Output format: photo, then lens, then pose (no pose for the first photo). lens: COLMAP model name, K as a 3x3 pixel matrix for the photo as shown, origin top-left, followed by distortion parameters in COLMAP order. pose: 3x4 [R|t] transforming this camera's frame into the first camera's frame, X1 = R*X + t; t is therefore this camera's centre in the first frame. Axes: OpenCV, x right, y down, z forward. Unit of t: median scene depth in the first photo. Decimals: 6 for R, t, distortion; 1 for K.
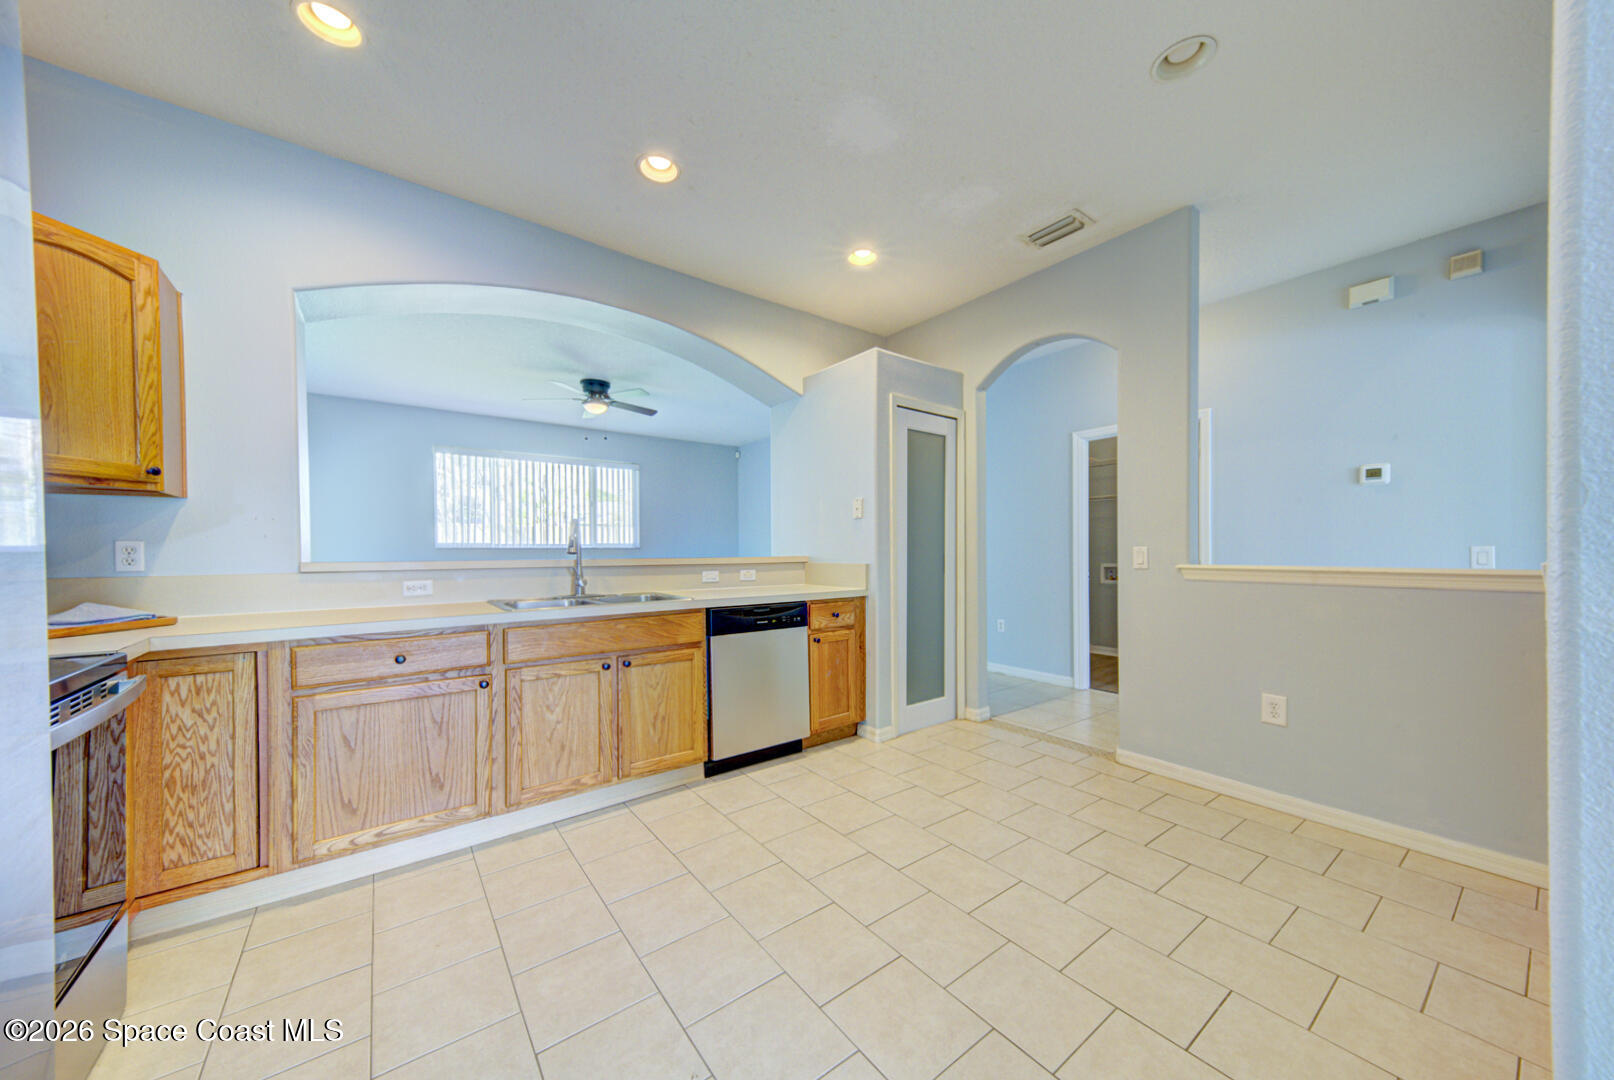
lens RADIAL K [[559.6, 0, 804.8], [0, 559.6, 556.6], [0, 0, 1]] dist [0.037868, -0.010147]
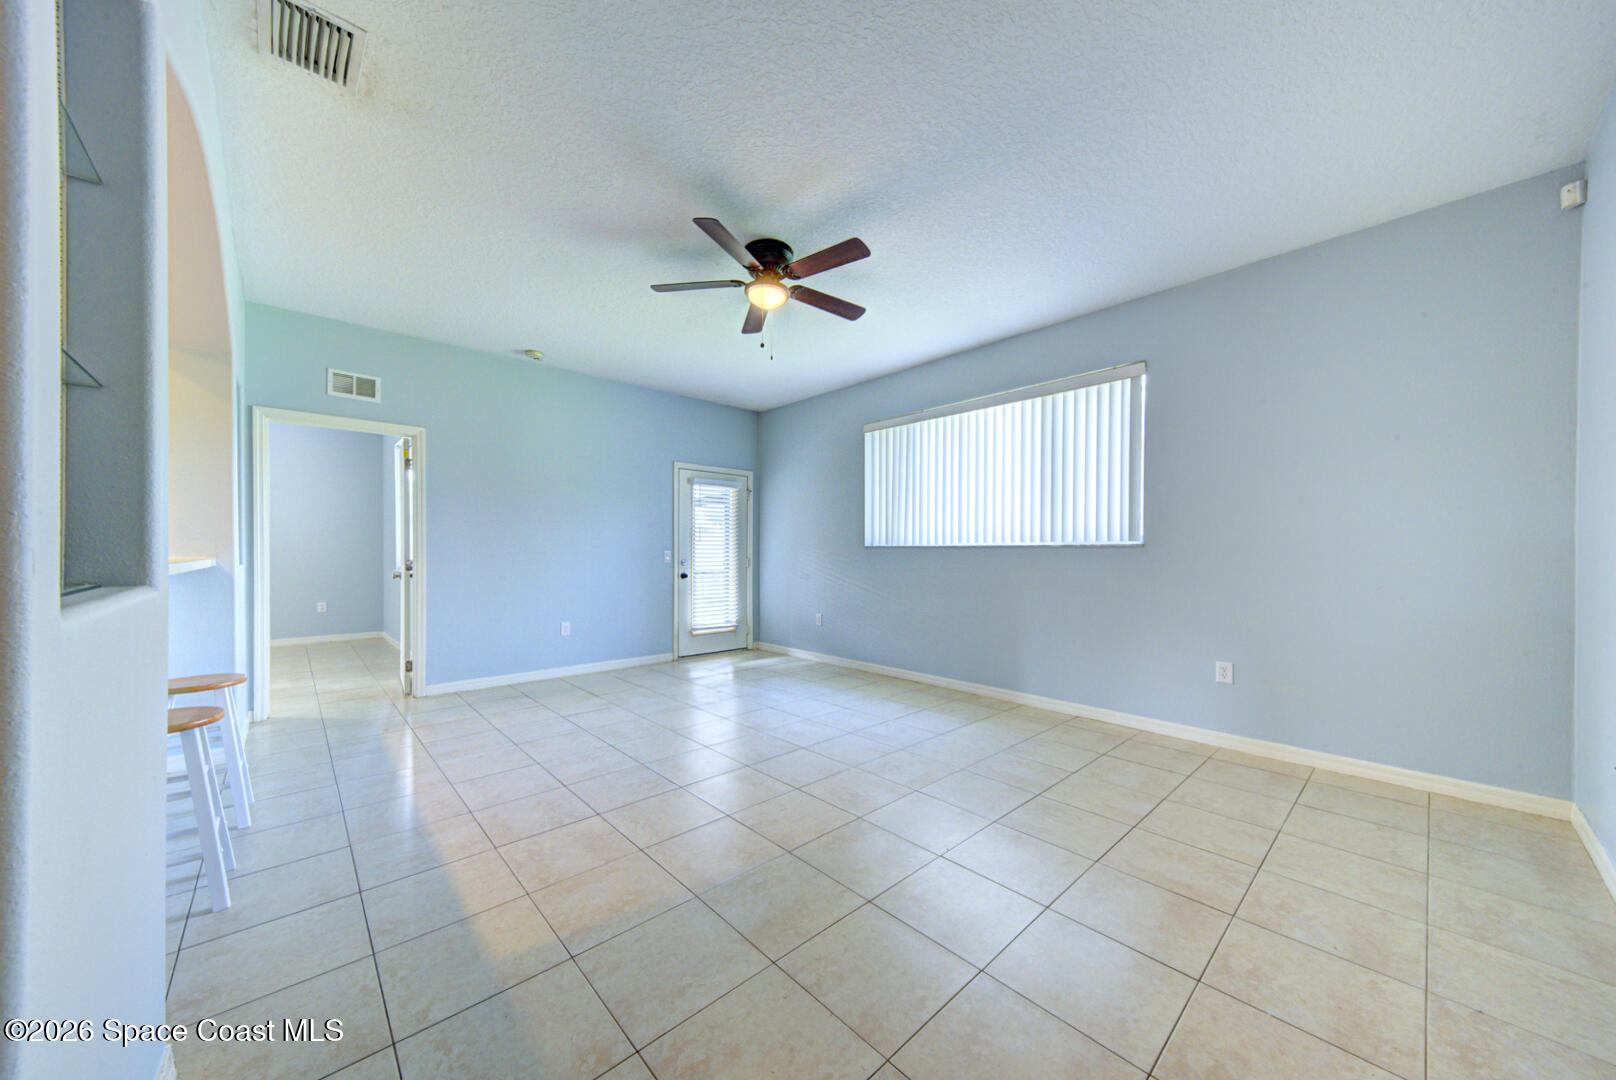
lens RADIAL K [[560.3, 0, 805.8], [0, 560.3, 556.7], [0, 0, 1]] dist [0.037868, -0.010147]
pose [[0.097202, 0.013521, -0.995173, 0.417685], [-0.012245, 0.999848, 0.012389, -0.021011], [0.995189, 0.010982, 0.097353, 2.065300]]
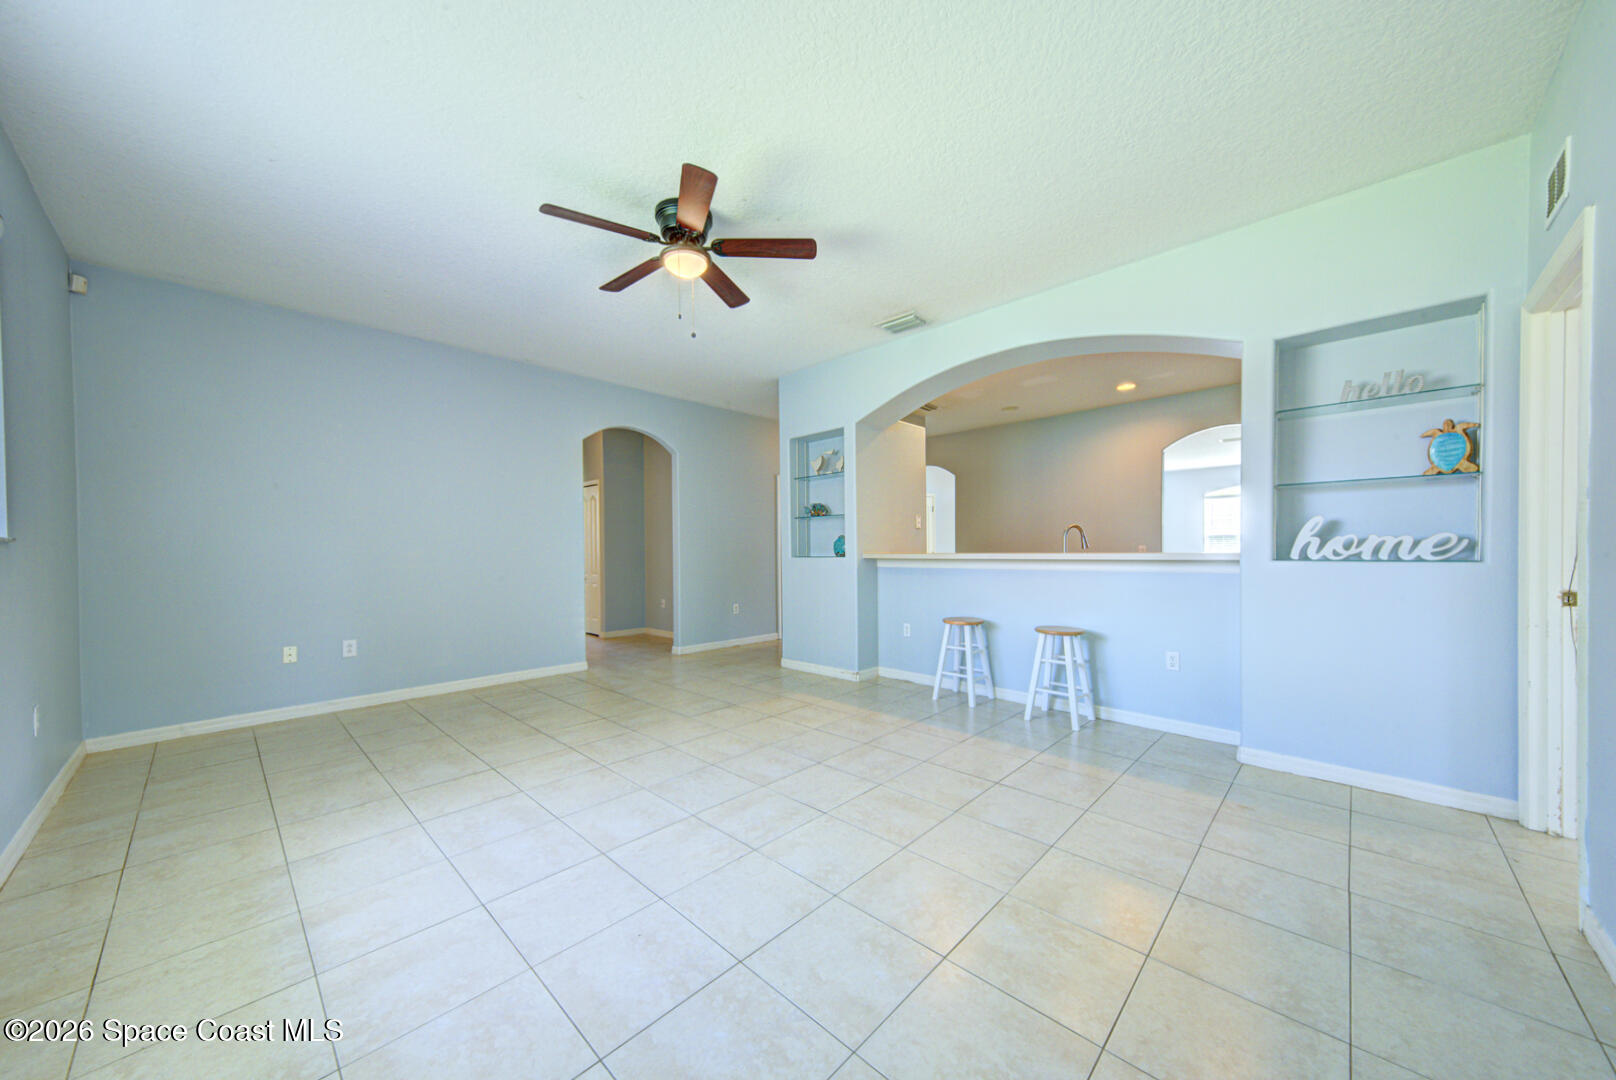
lens RADIAL K [[560.3, 0, 805.8], [0, 560.3, 556.7], [0, 0, 1]] dist [0.037868, -0.010147]
pose [[-0.161224, -0.004536, 0.986907, -1.851178], [0.017014, 0.999828, 0.007375, -0.004490], [-0.986771, 0.017980, -0.161119, 2.052893]]
